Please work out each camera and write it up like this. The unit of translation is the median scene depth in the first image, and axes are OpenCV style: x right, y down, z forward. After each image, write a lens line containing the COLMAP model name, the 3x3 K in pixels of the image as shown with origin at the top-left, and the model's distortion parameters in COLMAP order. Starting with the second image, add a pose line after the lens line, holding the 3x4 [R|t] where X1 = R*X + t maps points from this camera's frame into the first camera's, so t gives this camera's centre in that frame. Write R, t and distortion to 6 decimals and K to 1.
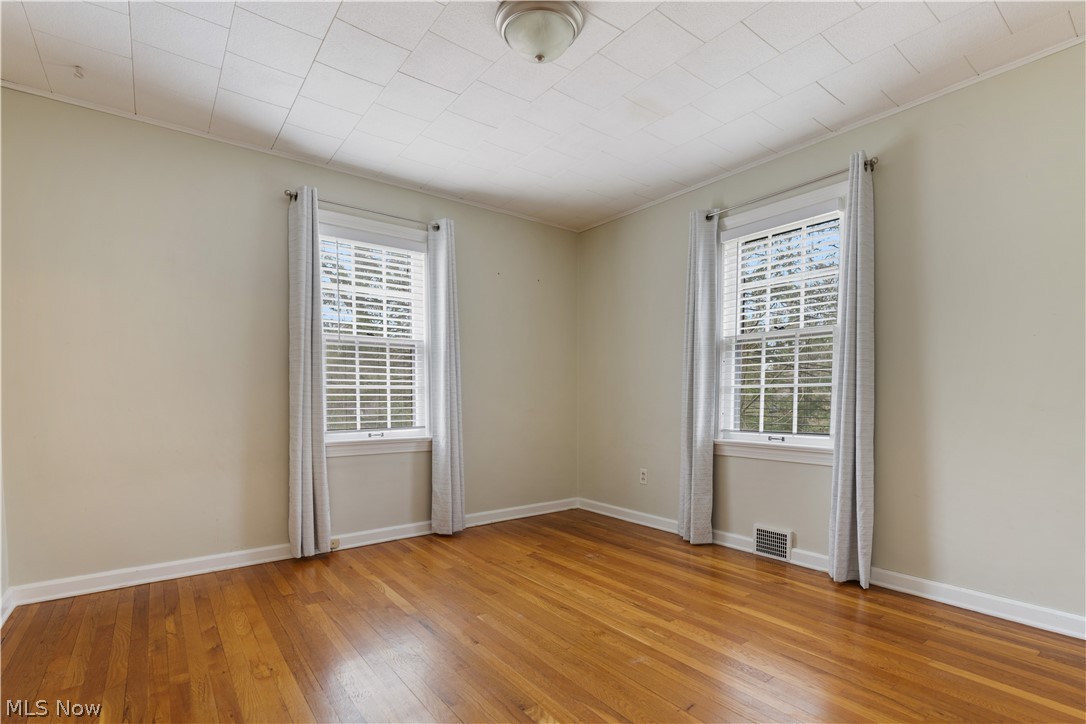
lens RADIAL K [[502.2, 0, 545.4], [0, 502.2, 437.8], [0, 0, 1]] dist [-0.000443, 0.000118]
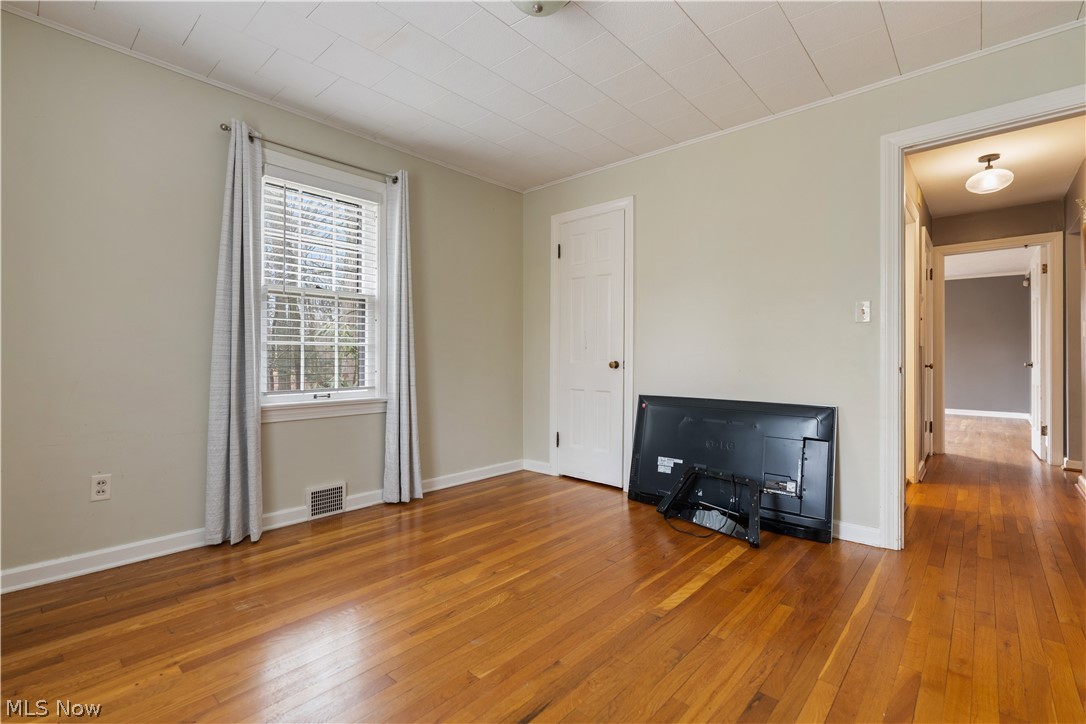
lens RADIAL K [[486.6, 0, 543.0], [0, 486.6, 362.0], [0, 0, 1]] dist [-0.001375, 0.000516]
pose [[-0.169344, -0.009819, 0.985508, -0.569402], [0.075175, 0.996909, 0.022850, -0.054963], [-0.982686, 0.077955, -0.168082, 0.716779]]
